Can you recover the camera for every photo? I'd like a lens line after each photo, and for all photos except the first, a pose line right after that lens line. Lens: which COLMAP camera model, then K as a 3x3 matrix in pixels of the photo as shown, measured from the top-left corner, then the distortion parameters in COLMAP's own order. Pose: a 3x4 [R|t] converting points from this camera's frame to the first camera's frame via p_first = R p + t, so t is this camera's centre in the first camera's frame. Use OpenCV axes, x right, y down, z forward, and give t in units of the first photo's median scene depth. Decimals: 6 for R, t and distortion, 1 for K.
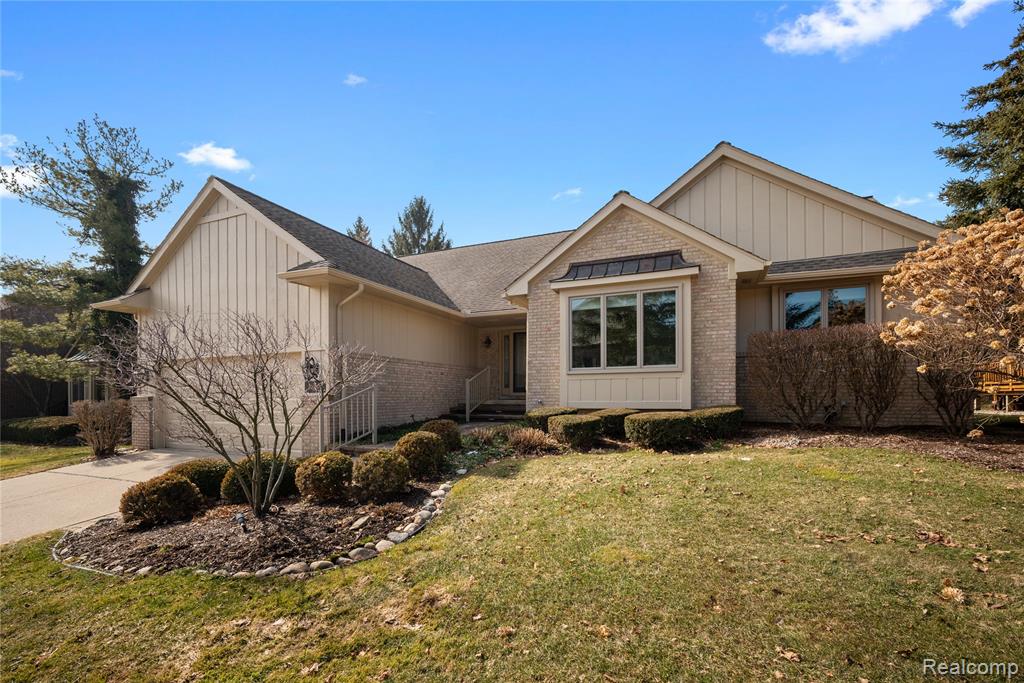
lens RADIAL K [[429.5, 0, 507.6], [0, 429.5, 397.6], [0, 0, 1]] dist [0.011765, 0.007043]
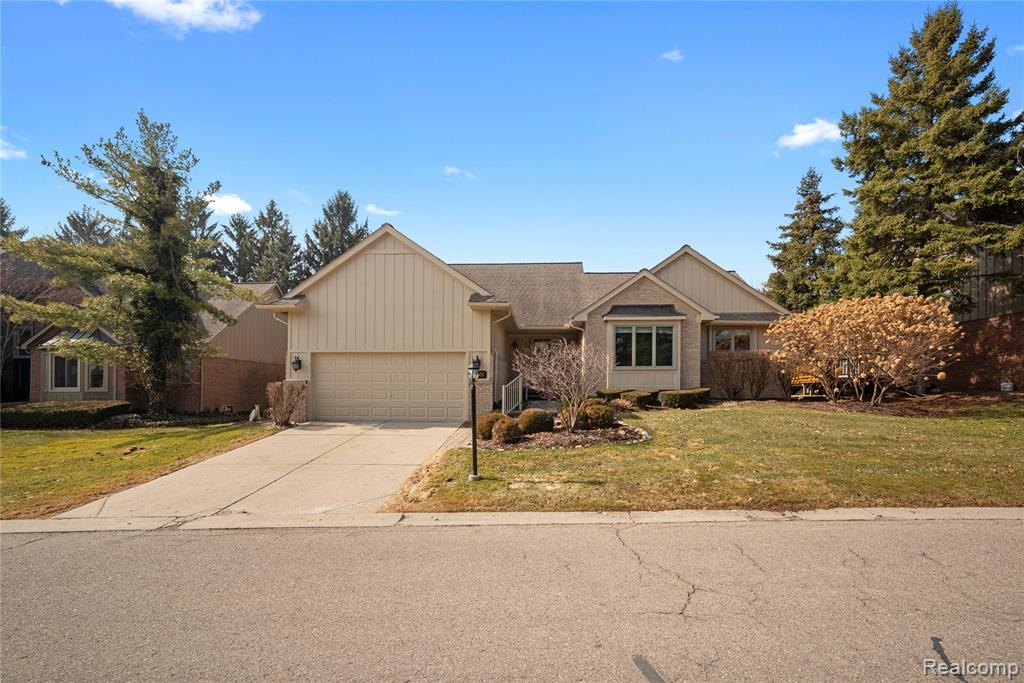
lens RADIAL K [[429.5, 0, 507.6], [0, 429.5, 397.6], [0, 0, 1]] dist [0.011765, 0.007043]
pose [[0.949686, 0.003638, 0.313183, -0.822857], [-0.007997, 0.999888, 0.012635, 0.038856], [-0.313102, -0.014504, 0.949609, -0.522047]]
